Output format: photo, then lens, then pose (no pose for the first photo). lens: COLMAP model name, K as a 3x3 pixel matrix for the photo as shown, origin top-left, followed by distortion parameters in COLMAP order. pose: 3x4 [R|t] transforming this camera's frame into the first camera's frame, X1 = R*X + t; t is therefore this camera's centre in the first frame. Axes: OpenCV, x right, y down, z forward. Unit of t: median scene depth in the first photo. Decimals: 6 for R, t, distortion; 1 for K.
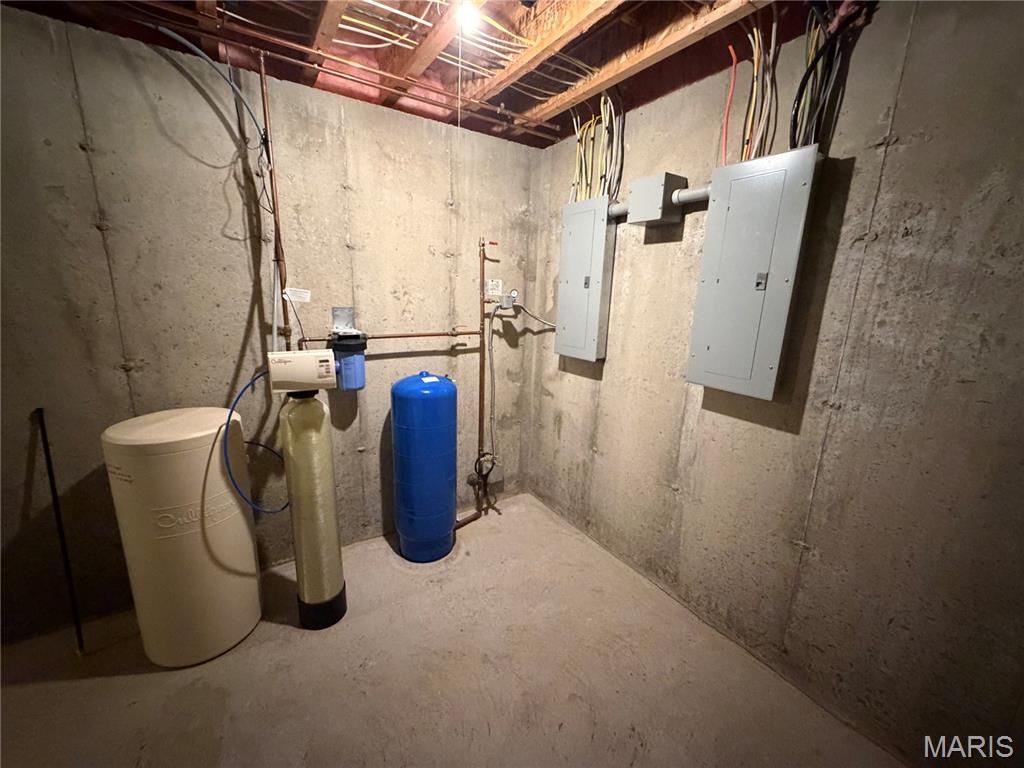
lens RADIAL K [[408.5, 0, 510.2], [0, 408.5, 384.3], [0, 0, 1]] dist [-0.000697, 0.000243]
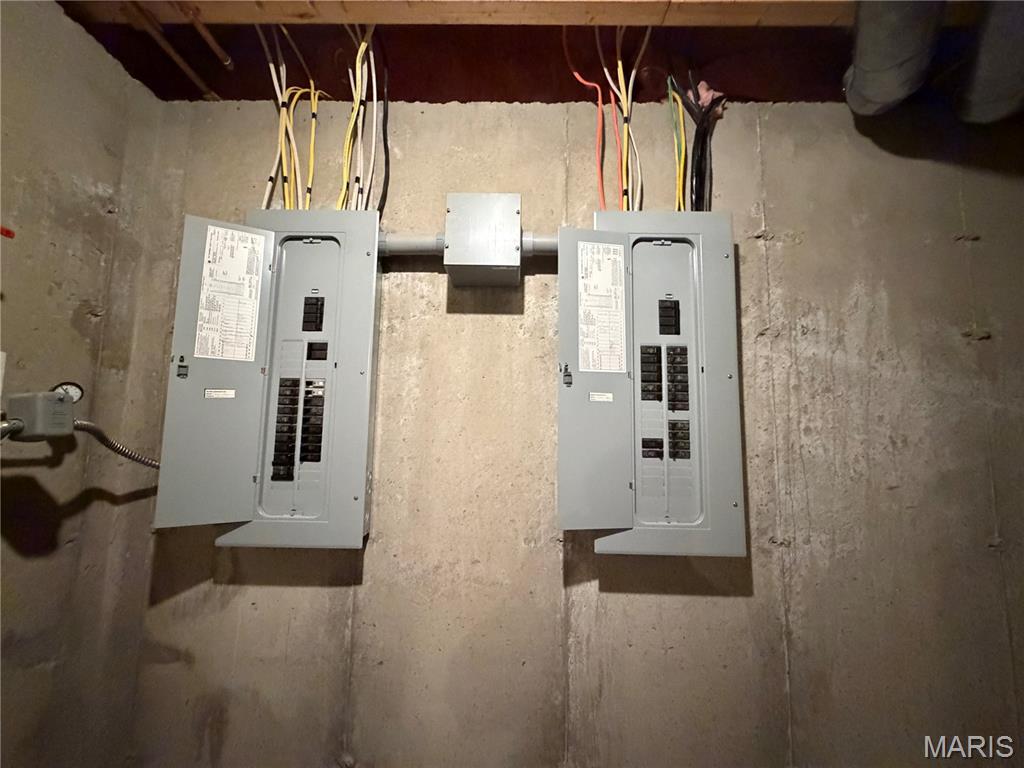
lens RADIAL K [[408.5, 0, 510.4], [0, 408.5, 384.9], [0, 0, 1]] dist [-0.000697, 0.000243]
pose [[0.554323, 0.061582, 0.830020, -0.125050], [0.184778, 0.963266, -0.194871, -0.175263], [-0.811531, 0.261391, 0.522582, 0.959262]]
